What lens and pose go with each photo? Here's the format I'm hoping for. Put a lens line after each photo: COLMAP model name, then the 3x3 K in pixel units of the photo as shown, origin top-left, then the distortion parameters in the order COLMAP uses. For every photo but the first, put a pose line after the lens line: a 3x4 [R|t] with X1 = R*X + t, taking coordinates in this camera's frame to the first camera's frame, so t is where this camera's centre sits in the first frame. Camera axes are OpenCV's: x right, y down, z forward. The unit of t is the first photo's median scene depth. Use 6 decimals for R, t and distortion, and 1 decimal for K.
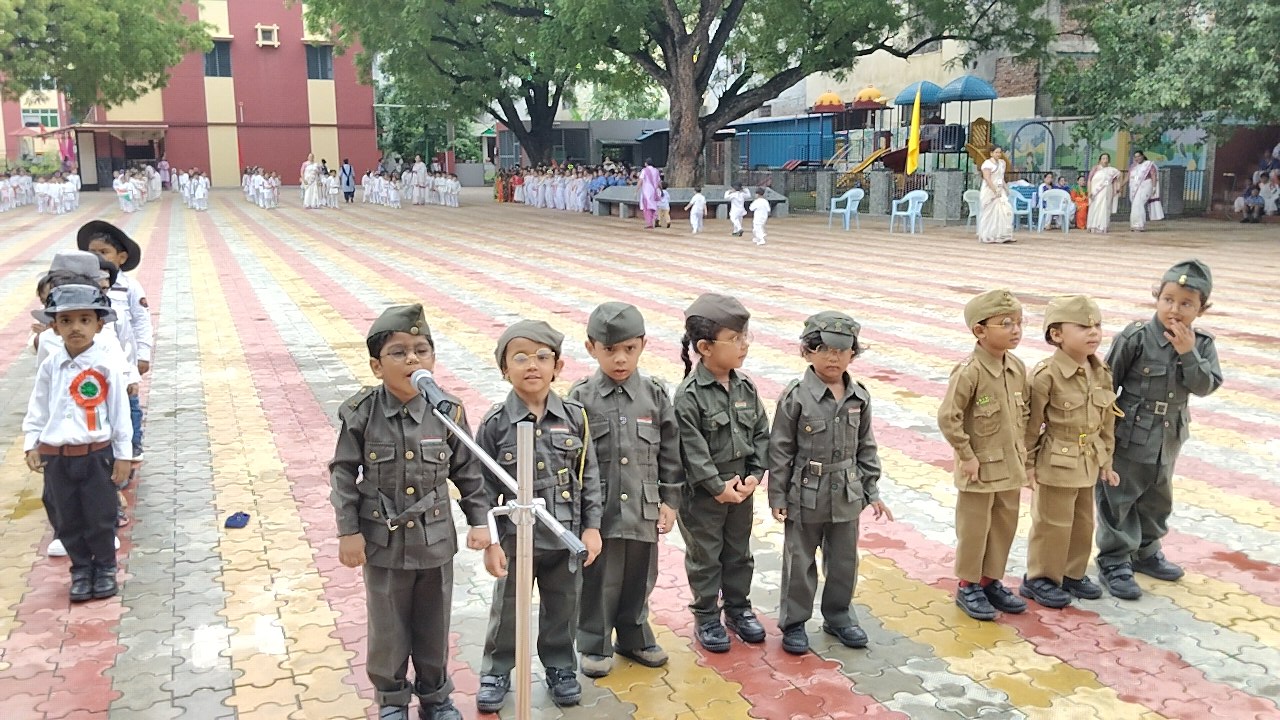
lens RADIAL K [[1090.2, 0, 640.5], [0, 1090.2, 363.4], [0, 0, 1]] dist [0.086138, -0.184047]
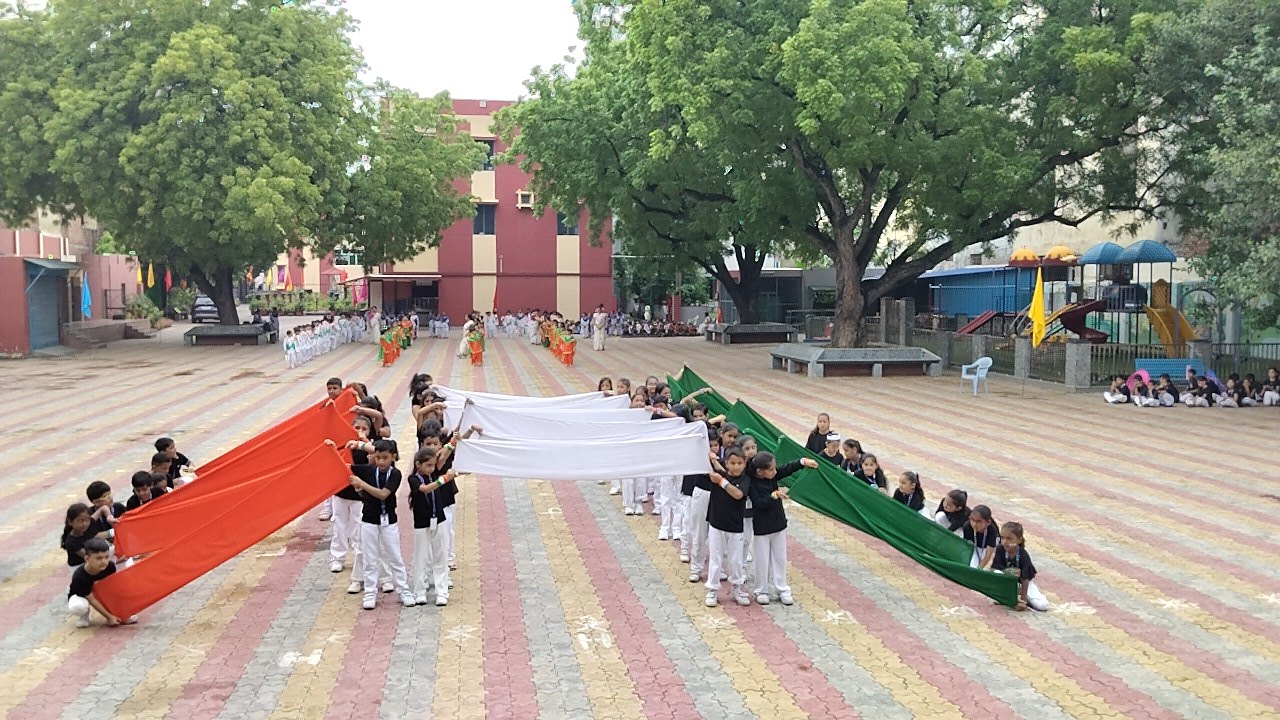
lens RADIAL K [[1090.2, 0, 627.0], [0, 1090.2, 364.3], [0, 0, 1]] dist [0.086138, -0.184047]
pose [[0.969052, 0.020195, -0.246028, 0.092266], [-0.046967, 0.993526, -0.103442, -0.016192], [0.242346, 0.111796, 0.963727, -0.121028]]
